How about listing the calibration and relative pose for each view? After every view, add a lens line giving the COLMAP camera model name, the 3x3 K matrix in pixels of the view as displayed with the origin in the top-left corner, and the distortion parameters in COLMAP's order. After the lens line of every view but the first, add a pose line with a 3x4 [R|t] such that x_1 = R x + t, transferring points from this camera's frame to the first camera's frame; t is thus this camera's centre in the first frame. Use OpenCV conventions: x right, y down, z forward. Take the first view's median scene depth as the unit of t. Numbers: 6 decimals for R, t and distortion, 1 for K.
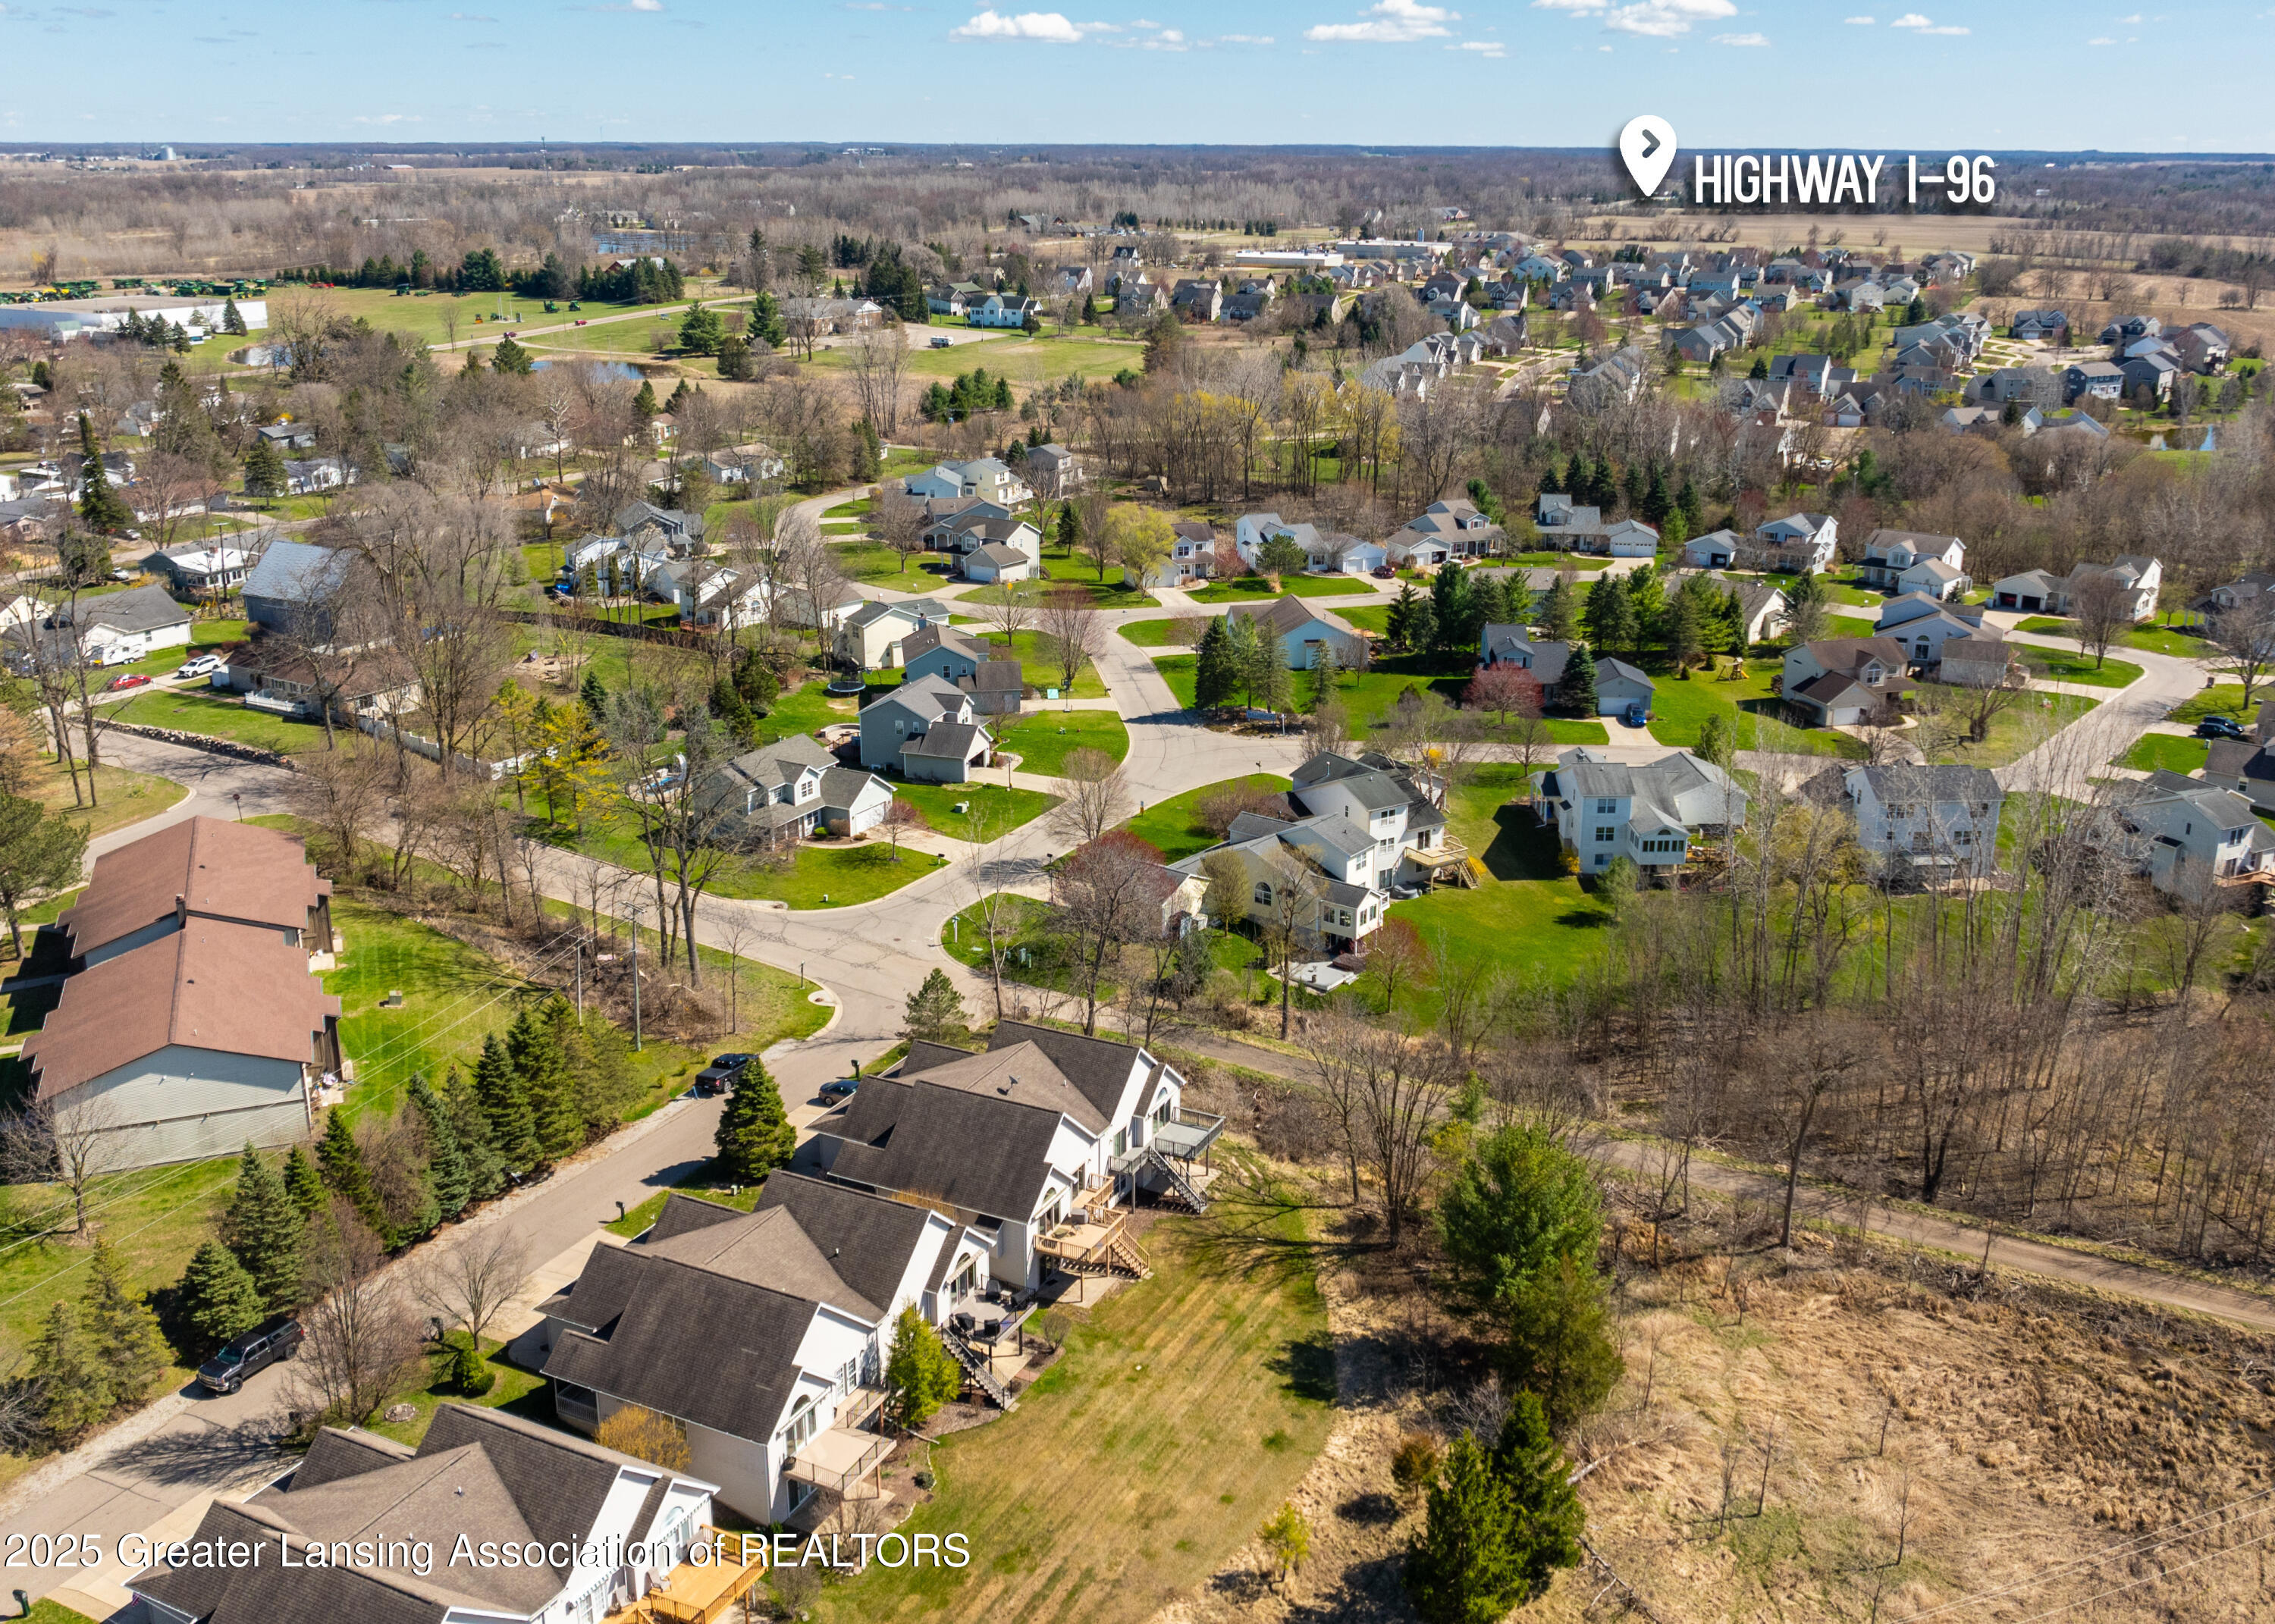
lens RADIAL K [[2067.3, 0, 1141.5], [0, 2067.3, 816.7], [0, 0, 1]] dist [-0.017488, 0.000000]
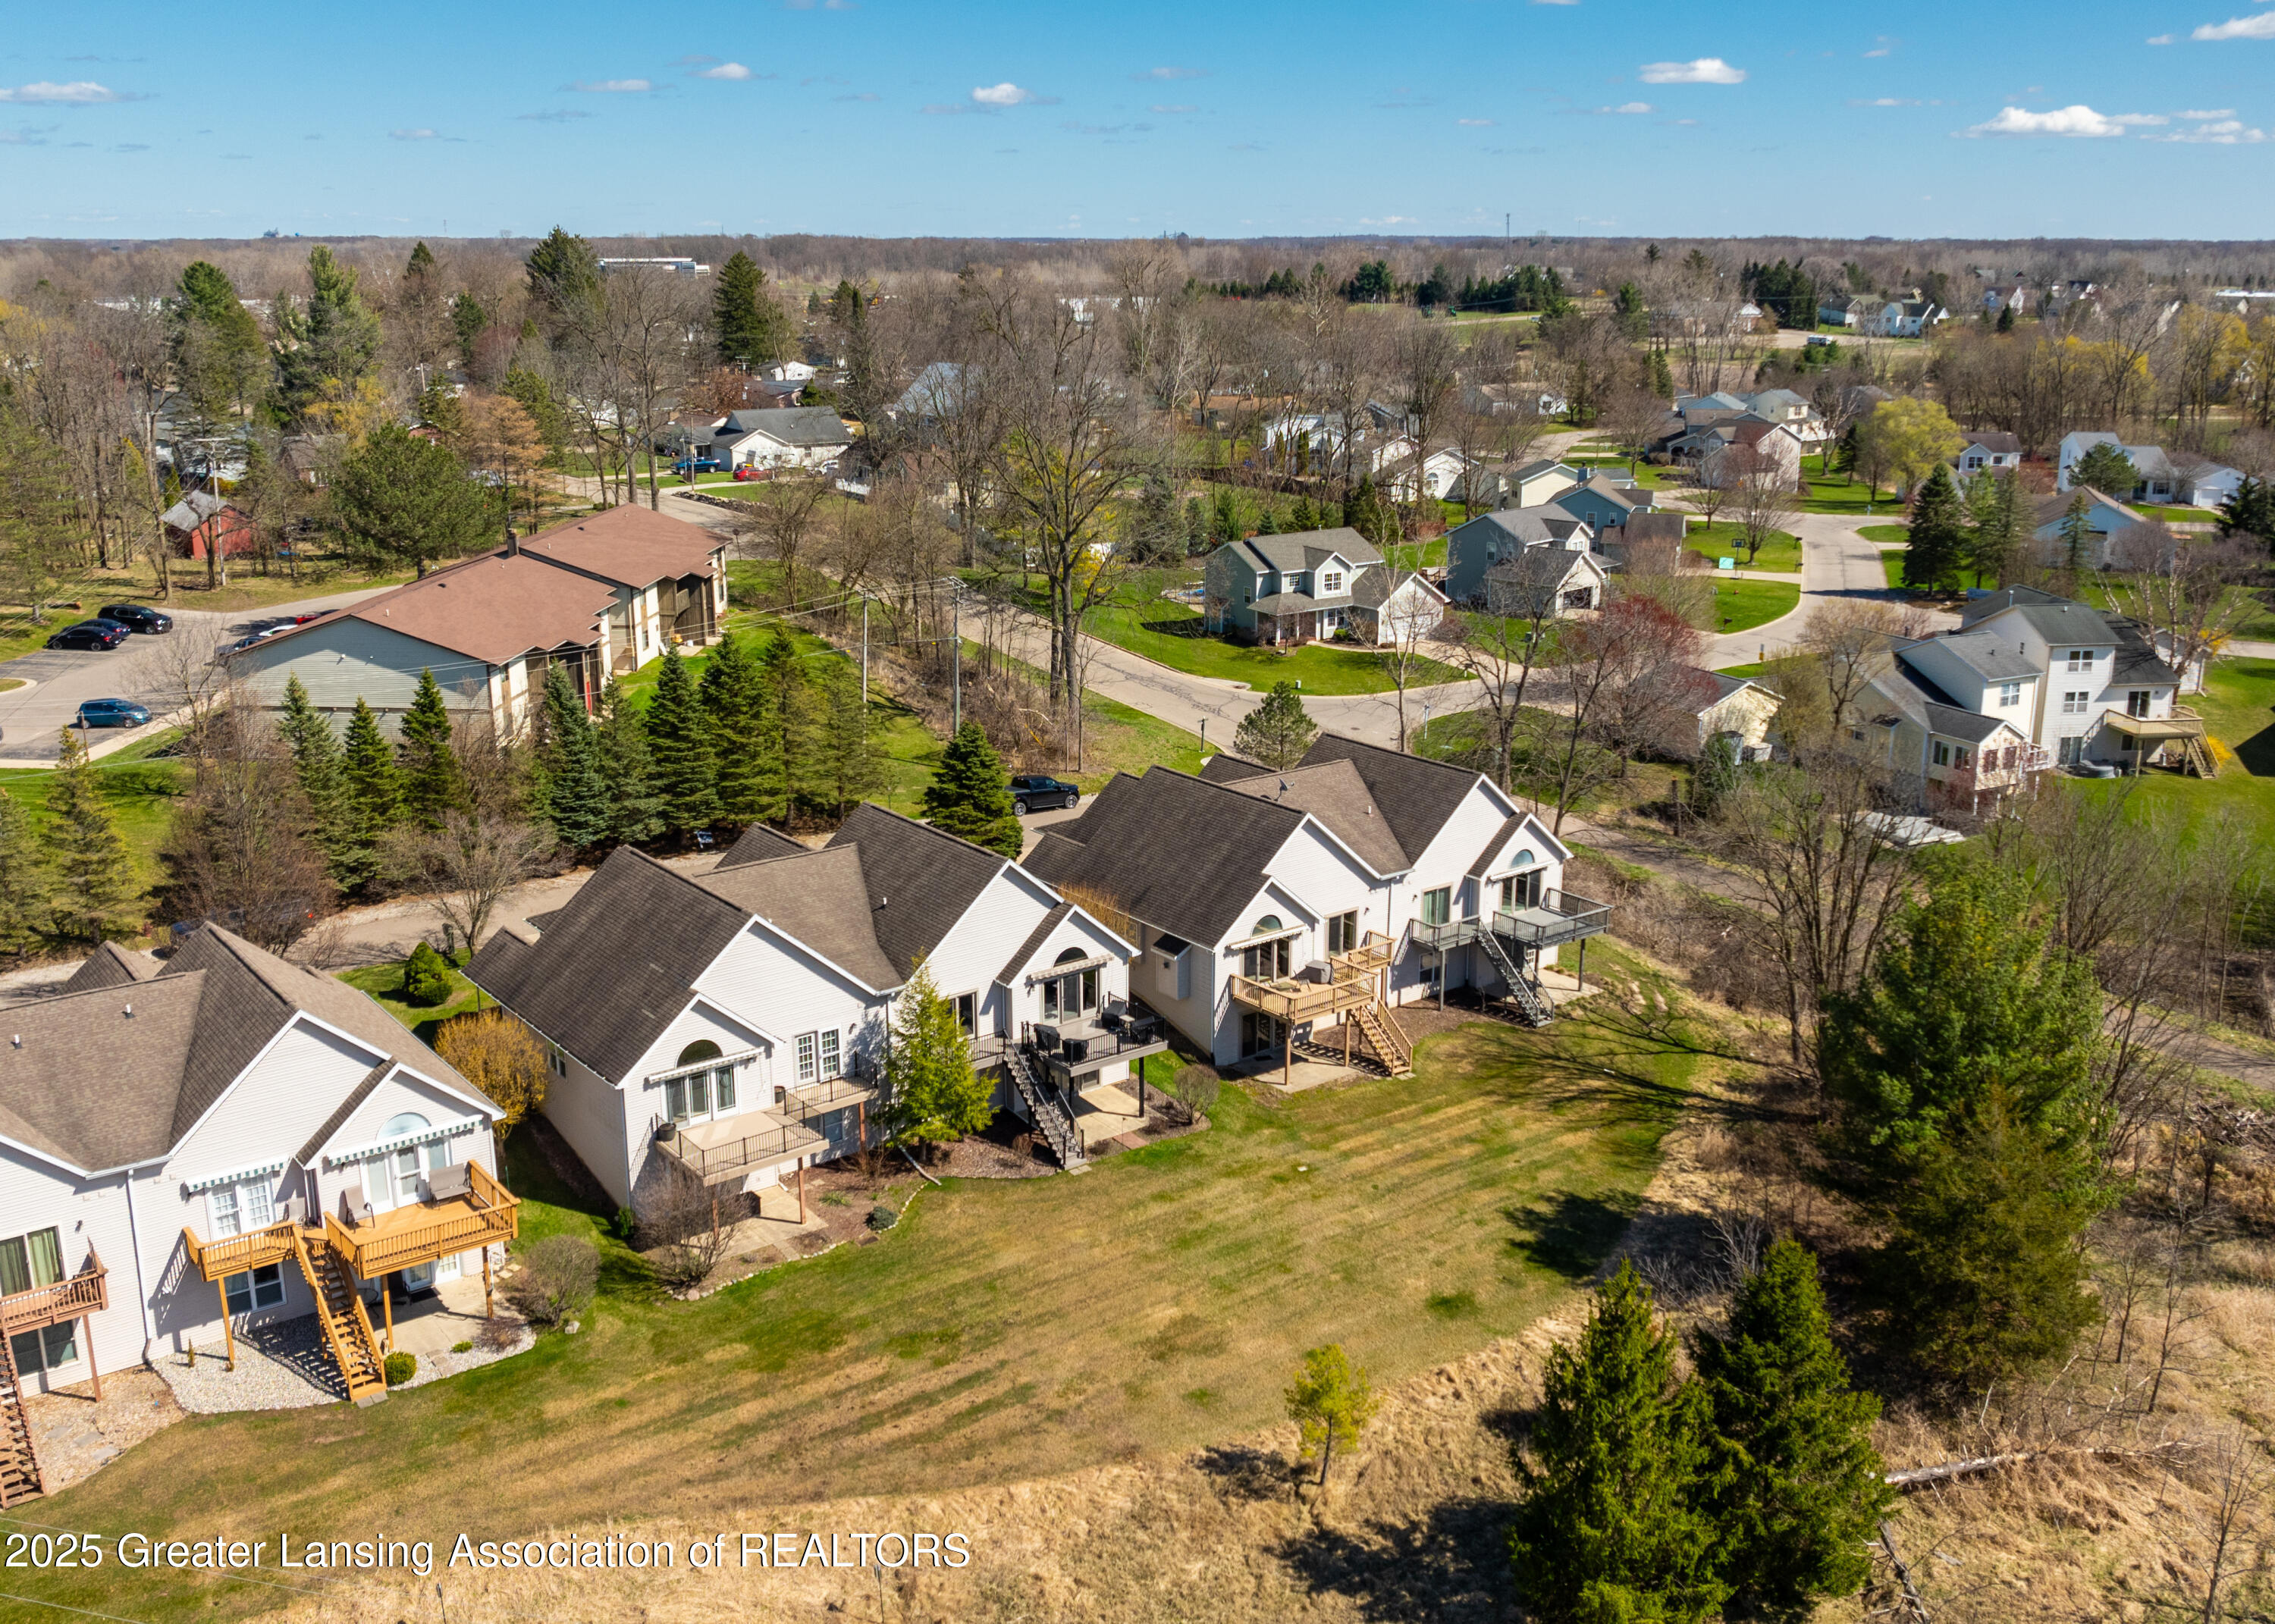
lens RADIAL K [[2067.3, 0, 1143.7], [0, 2067.3, 801.0], [0, 0, 1]] dist [-0.017488, 0.000000]
pose [[0.901476, 0.111205, -0.418300, 0.183248], [-0.132565, 0.990924, -0.022254, 0.148780], [0.412029, 0.075513, 0.908036, 0.325886]]
